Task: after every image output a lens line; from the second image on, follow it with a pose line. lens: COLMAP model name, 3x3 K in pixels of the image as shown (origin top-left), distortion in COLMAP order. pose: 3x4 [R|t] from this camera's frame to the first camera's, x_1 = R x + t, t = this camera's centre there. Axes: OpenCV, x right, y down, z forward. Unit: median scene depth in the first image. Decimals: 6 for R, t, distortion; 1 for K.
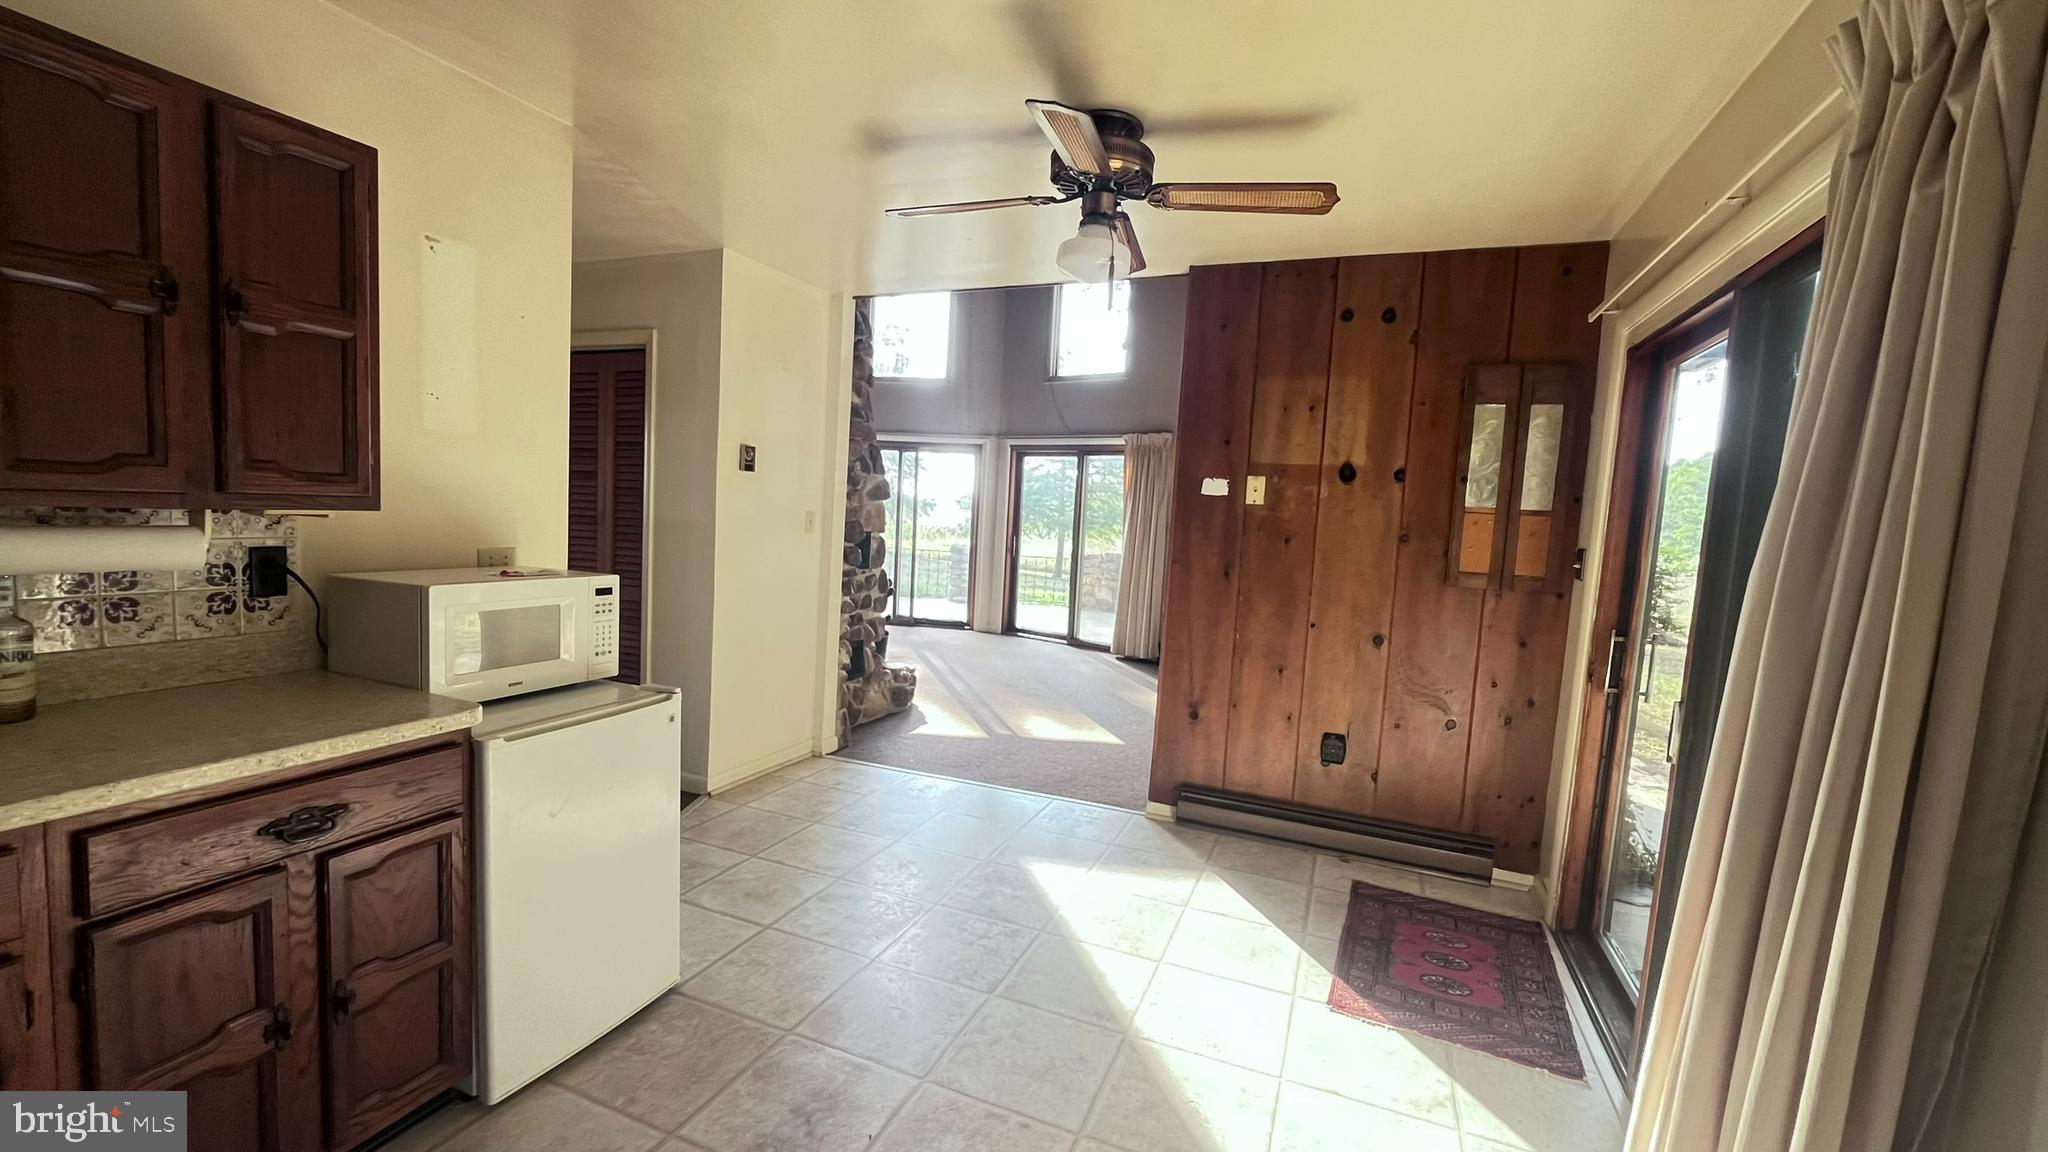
lens RADIAL K [[826.3, 0, 1028.4], [0, 826.3, 580.1], [0, 0, 1]] dist [0.001464, 0.000034]
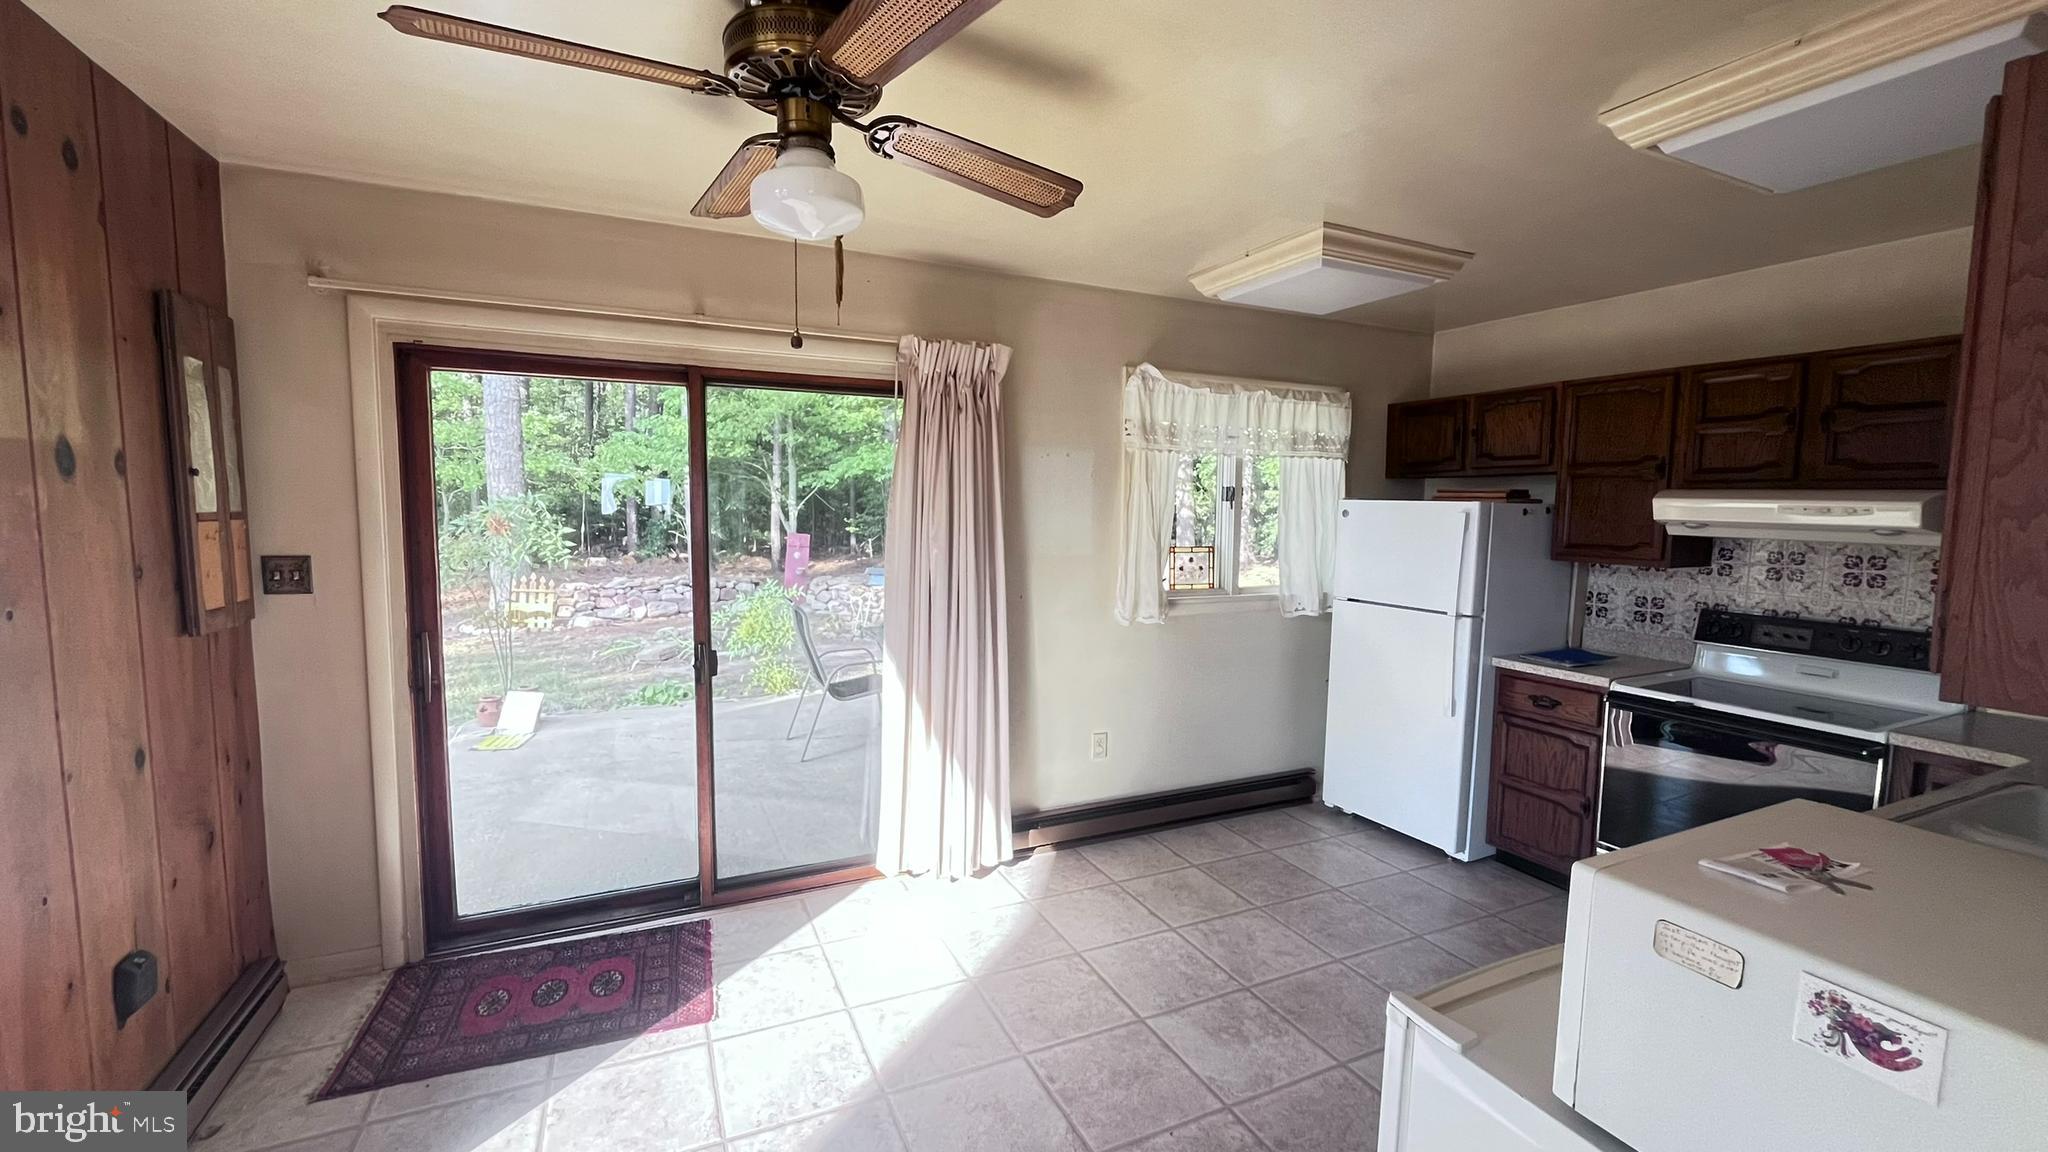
lens RADIAL K [[826.3, 0, 1030.5], [0, 826.3, 583.3], [0, 0, 1]] dist [0.001464, 0.000034]
pose [[-0.734076, -0.128512, 0.666796, -0.288136], [0.004790, 0.980925, 0.194327, -0.113264], [-0.679051, 0.145845, -0.719458, 0.736783]]
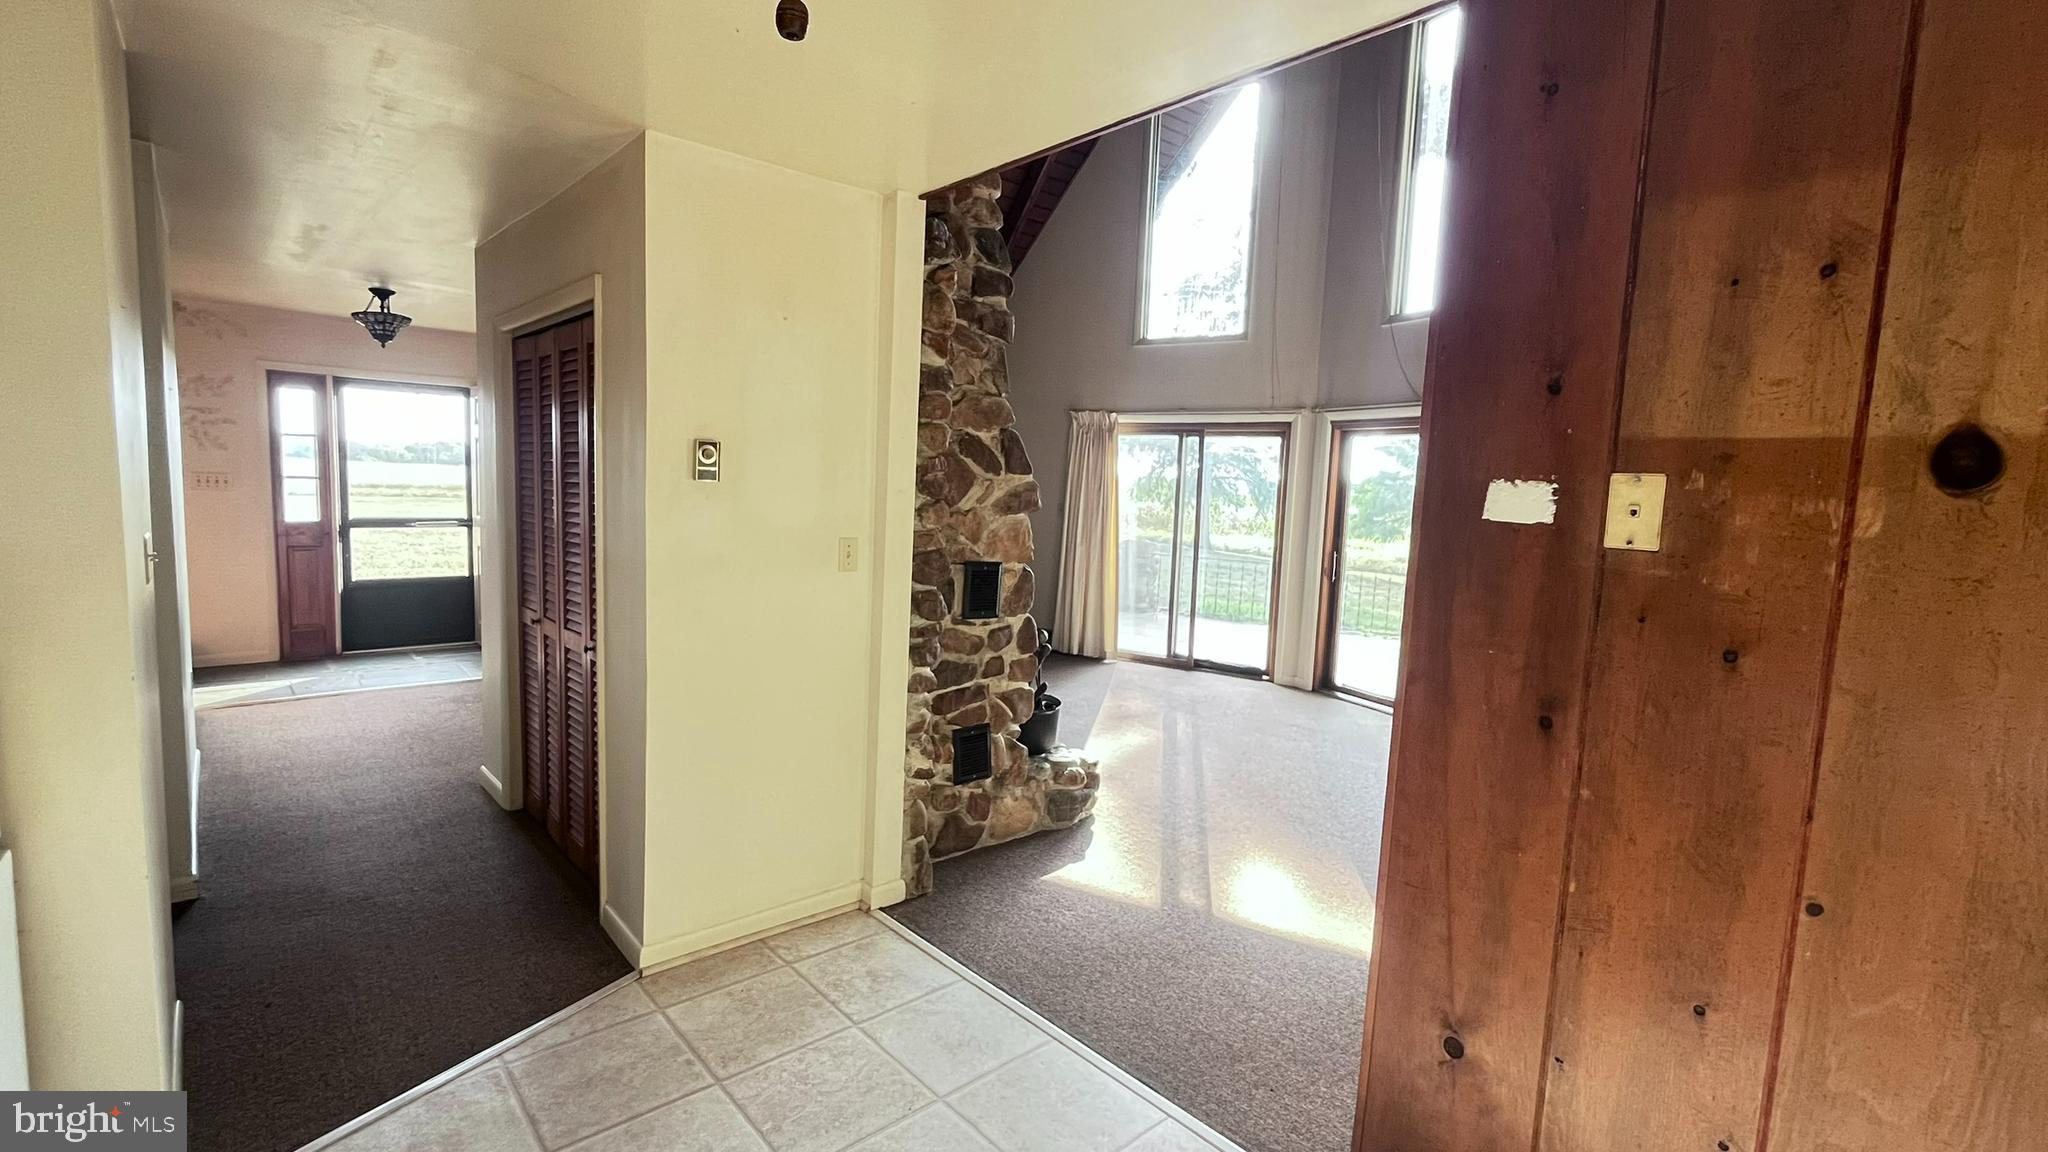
lens RADIAL K [[910.7, 0, 1022.1], [0, 910.7, 578.7], [0, 0, 1]] dist [-0.001670, -0.000263]
pose [[0.899836, 0.029607, -0.435222, 0.163288], [-0.029713, 0.999537, 0.006563, -0.057883], [0.435215, 0.007026, 0.900299, 0.405307]]
